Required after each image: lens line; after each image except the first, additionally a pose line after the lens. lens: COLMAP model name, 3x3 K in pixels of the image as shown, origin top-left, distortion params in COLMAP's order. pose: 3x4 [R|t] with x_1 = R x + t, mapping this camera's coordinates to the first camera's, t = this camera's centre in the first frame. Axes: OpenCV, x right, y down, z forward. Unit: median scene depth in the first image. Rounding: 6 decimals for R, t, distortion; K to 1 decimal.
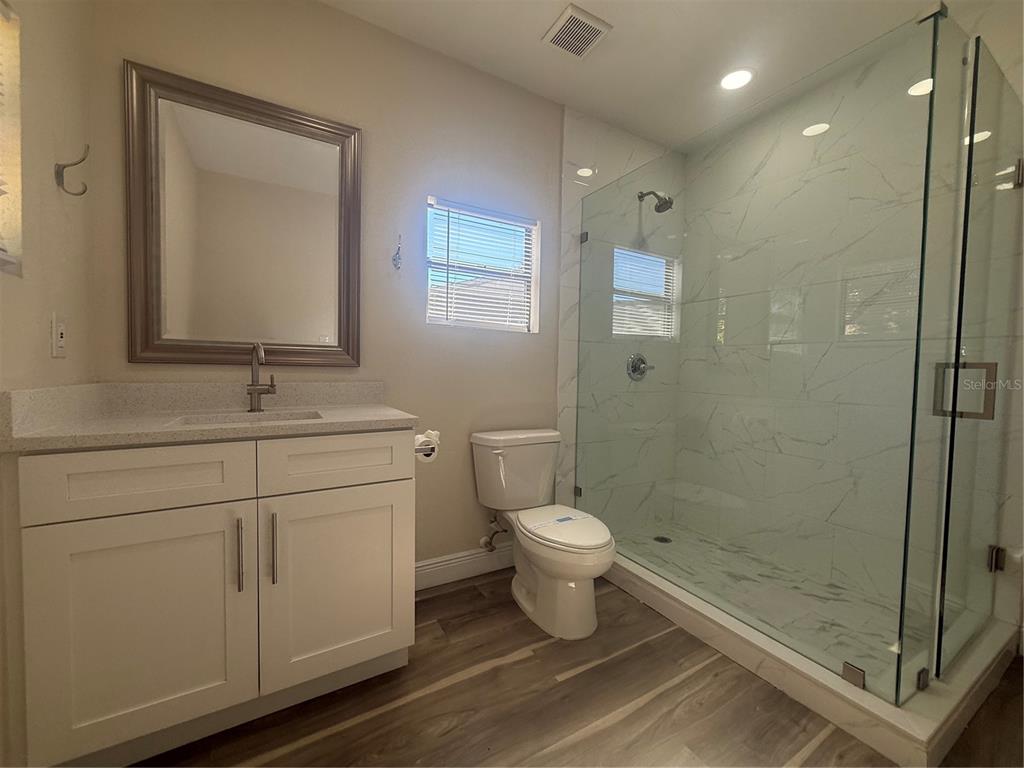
lens RADIAL K [[410.7, 0, 513.9], [0, 410.7, 384.3], [0, 0, 1]] dist [-0.002017, 0.001015]
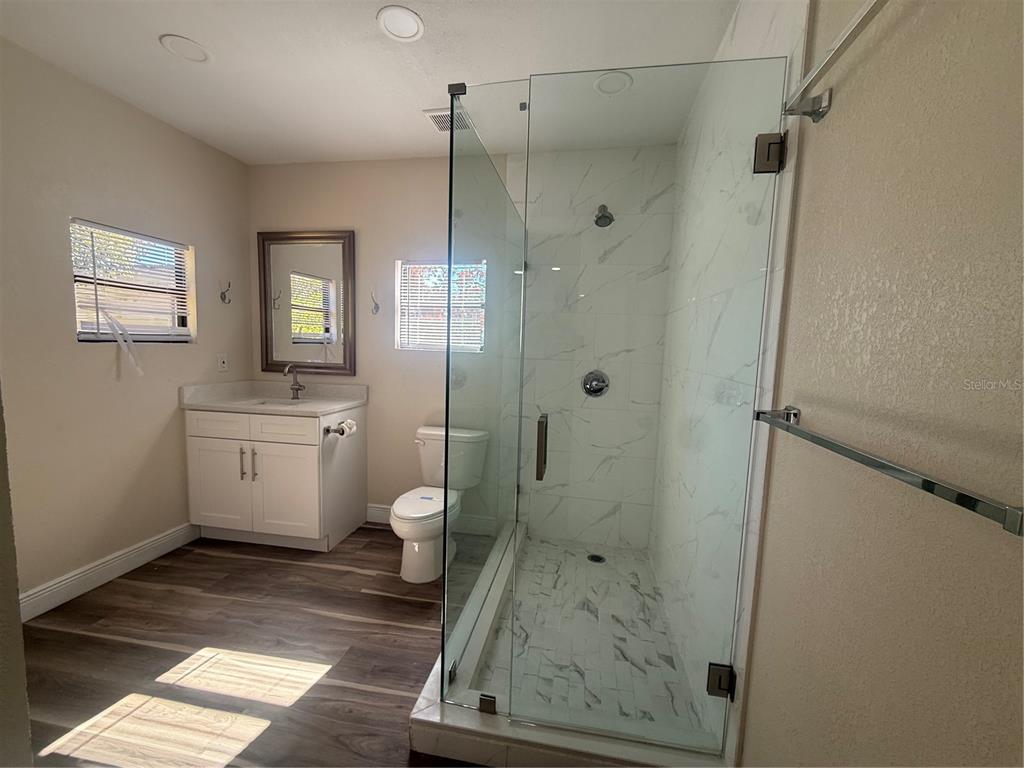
lens RADIAL K [[410.7, 0, 513.5], [0, 410.7, 385.1], [0, 0, 1]] dist [-0.002017, 0.001015]
pose [[0.759006, 0.067090, -0.647618, 1.305681], [-0.042477, 0.997660, 0.053570, -0.136334], [0.649697, -0.013152, 0.760080, 0.186542]]
